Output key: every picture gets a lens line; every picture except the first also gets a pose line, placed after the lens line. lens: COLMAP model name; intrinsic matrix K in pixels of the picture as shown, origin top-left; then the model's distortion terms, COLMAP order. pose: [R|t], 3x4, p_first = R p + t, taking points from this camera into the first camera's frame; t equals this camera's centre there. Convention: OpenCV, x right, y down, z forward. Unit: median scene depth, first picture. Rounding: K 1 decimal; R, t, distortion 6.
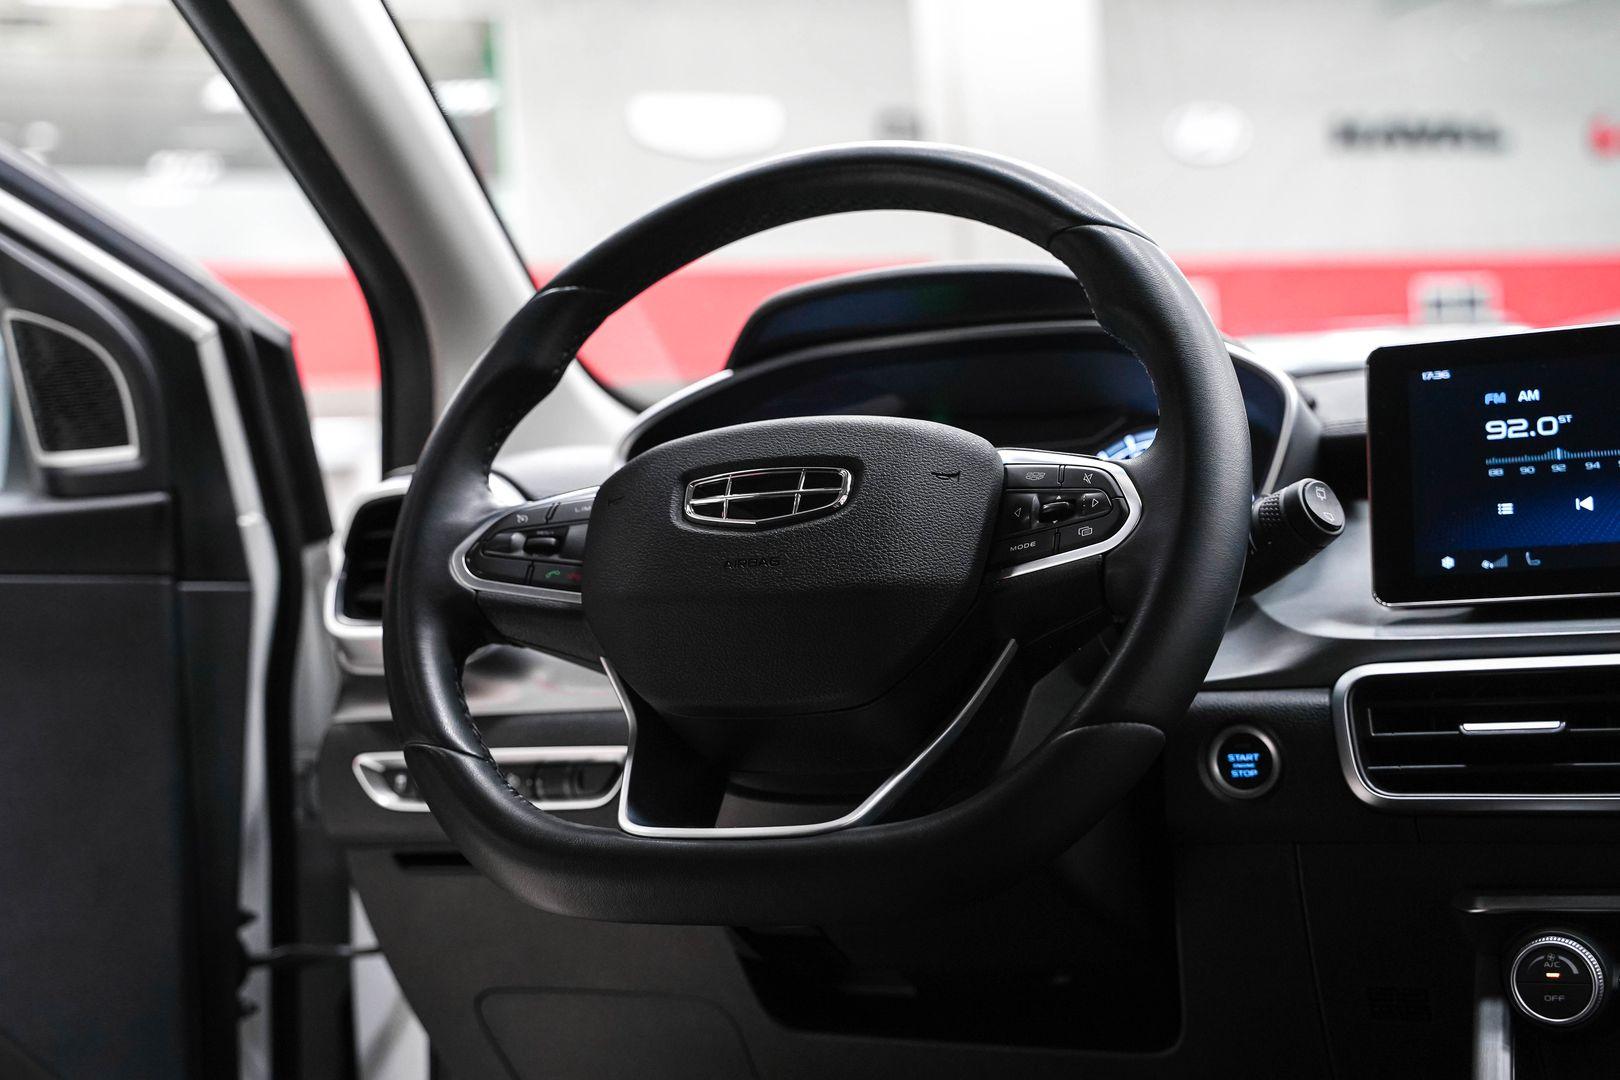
lens RADIAL K [[2216.5, 0, 810.0], [0, 2216.5, 540.0], [0, 0, 1]] dist [0.121689, -0.014249]
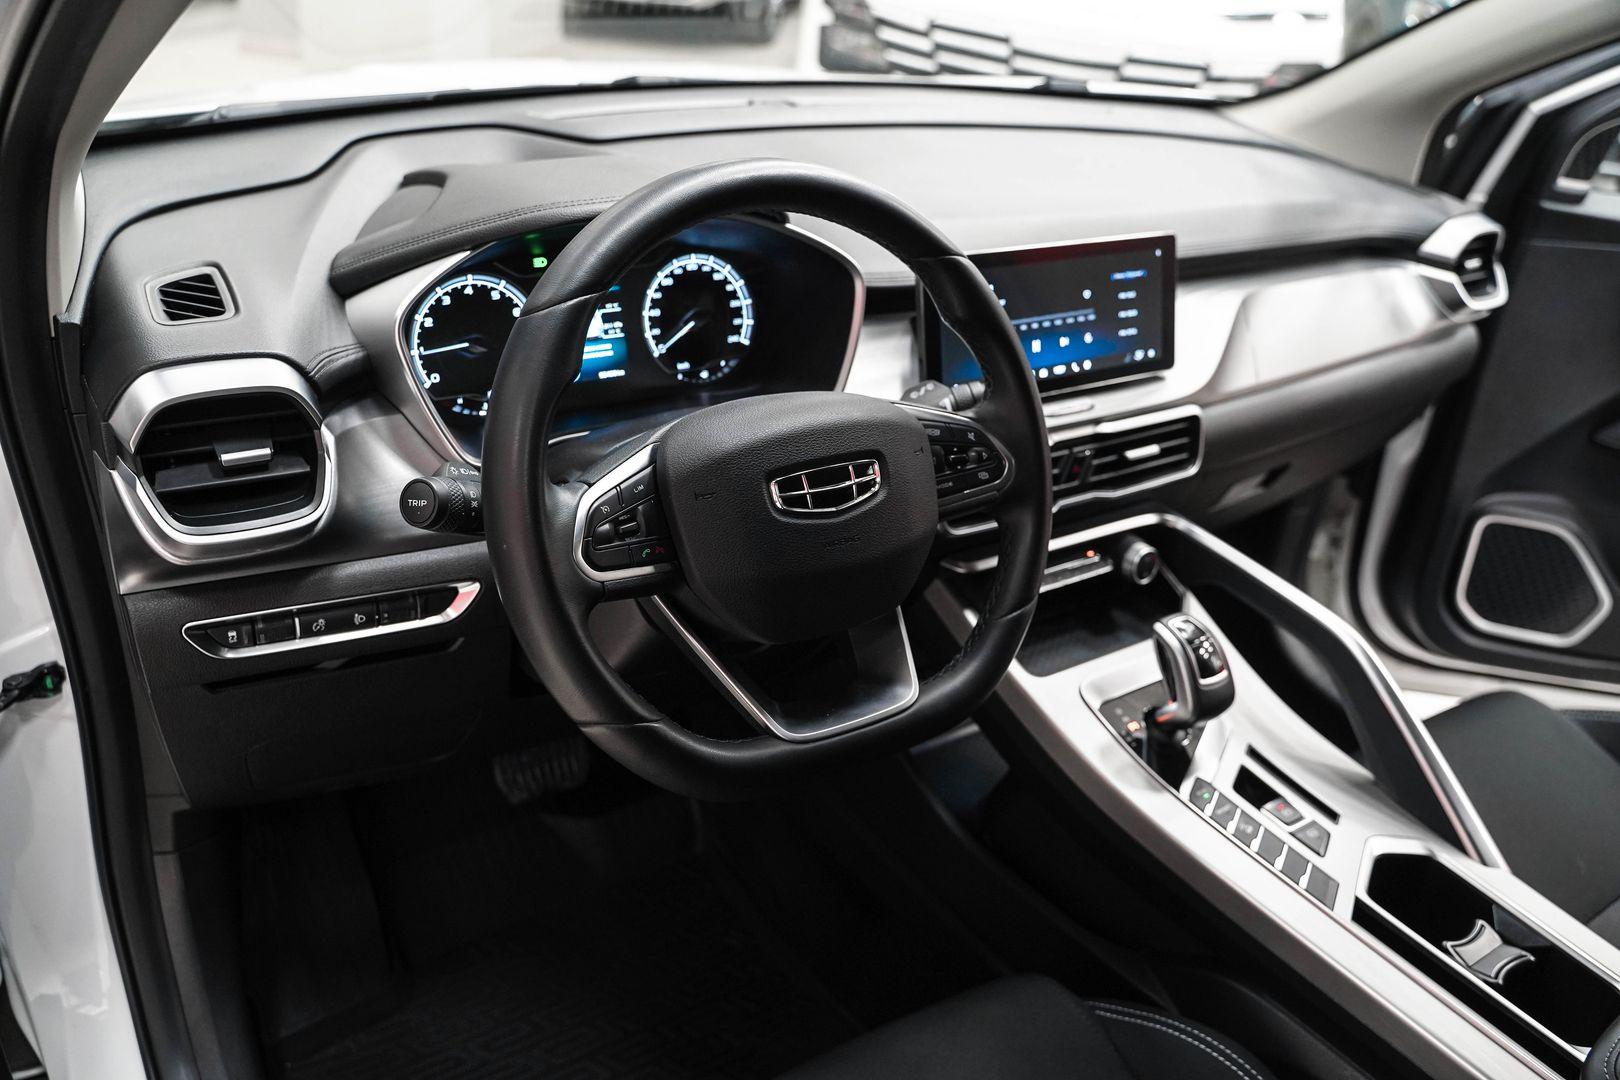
lens RADIAL K [[1314.6, 0, 810.0], [0, 1314.6, 540.0], [0, 0, 1]] dist [-0.113047, 0.090547]
pose [[0.554022, -0.296017, 0.778096, -0.634850], [-0.145194, 0.885966, 0.440436, -0.328531], [-0.819743, -0.356986, 0.447865, 0.582500]]
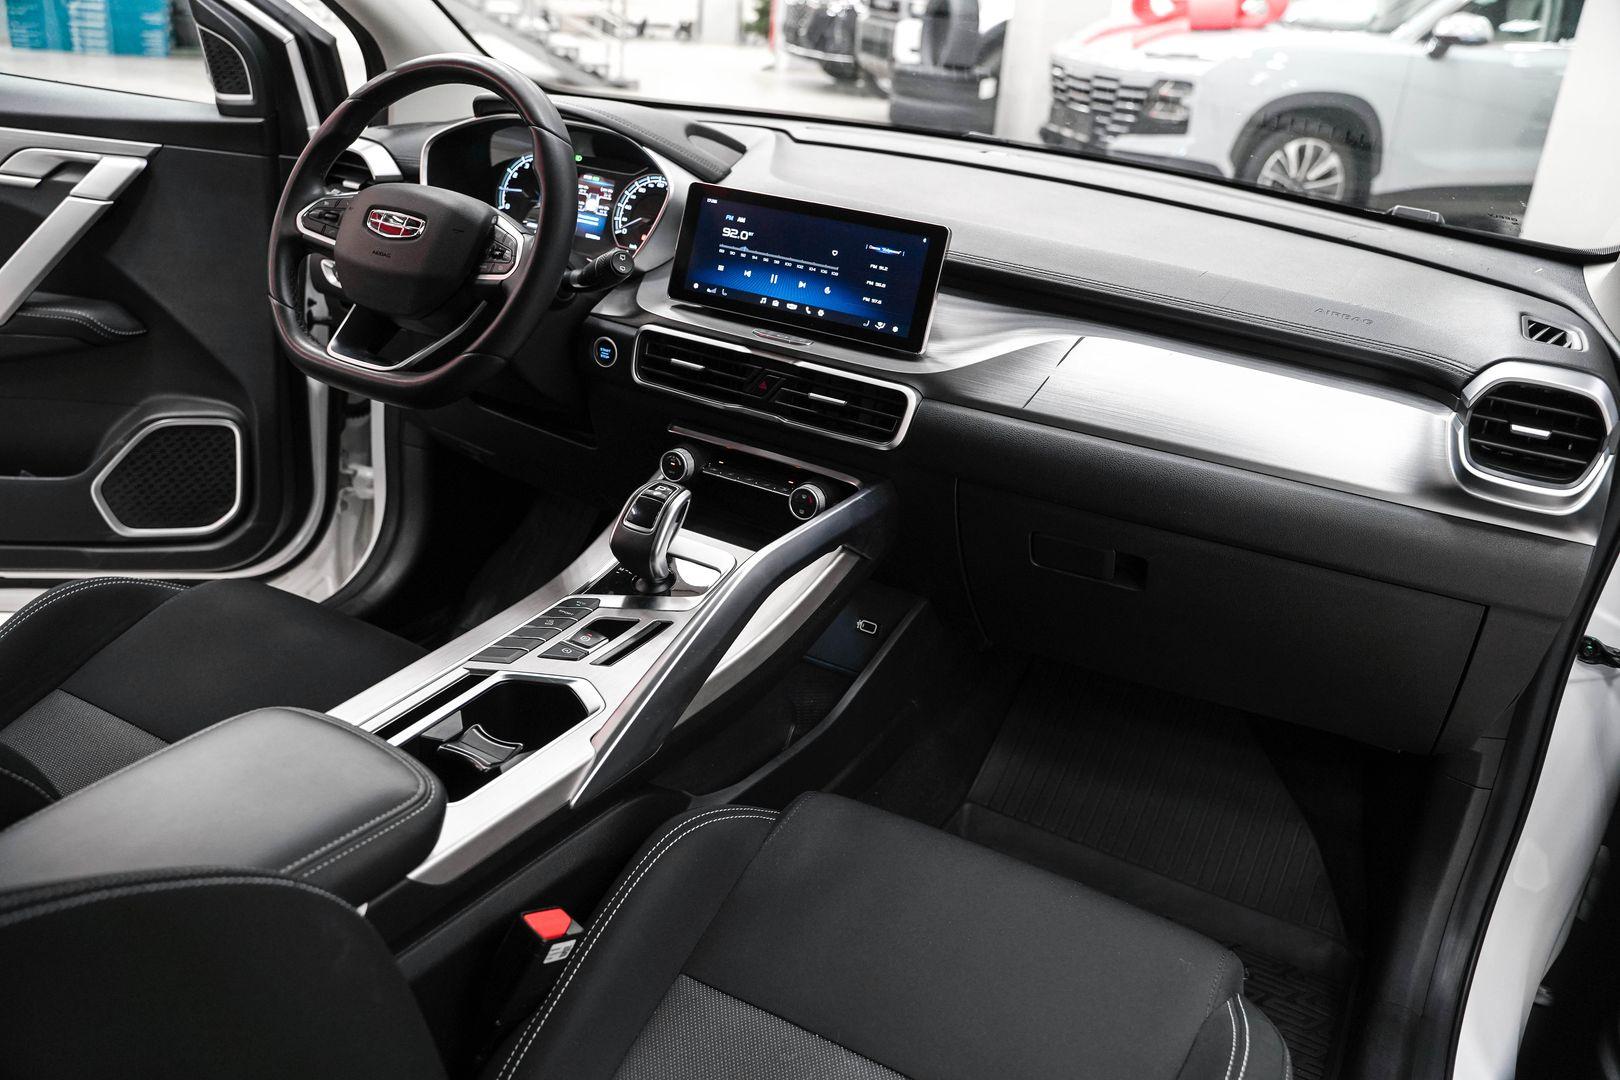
lens RADIAL K [[1314.6, 0, 810.0], [0, 1314.6, 540.0], [0, 0, 1]] dist [-0.113047, 0.090547]
pose [[0.979865, 0.188268, -0.066489, 0.543519], [-0.143678, 0.896102, 0.419949, -0.343969], [0.138644, -0.401940, 0.905109, -0.330071]]
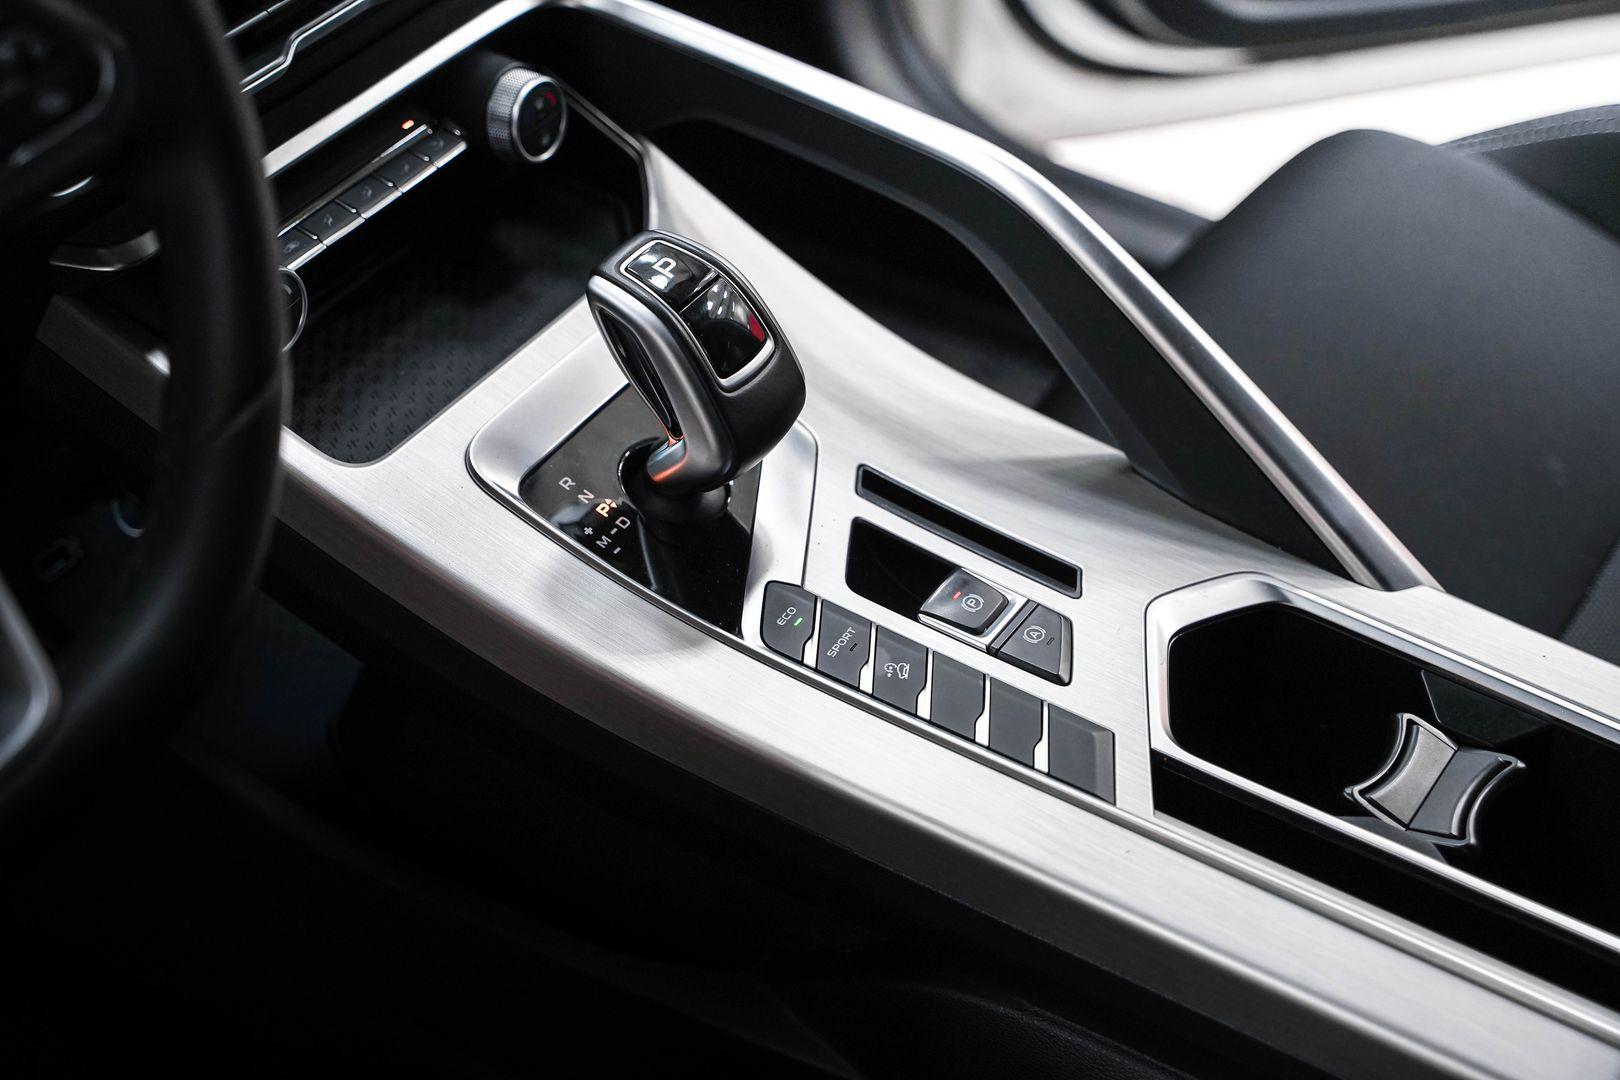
lens RADIAL K [[2708.8, 0, 810.0], [0, 2708.8, 540.0], [0, 0, 1]] dist [0.129712, -0.083098]
pose [[0.188710, -0.585790, 0.788187, -0.465842], [-0.064989, 0.793399, 0.605223, -0.348719], [-0.979880, -0.165435, 0.111653, 0.605451]]
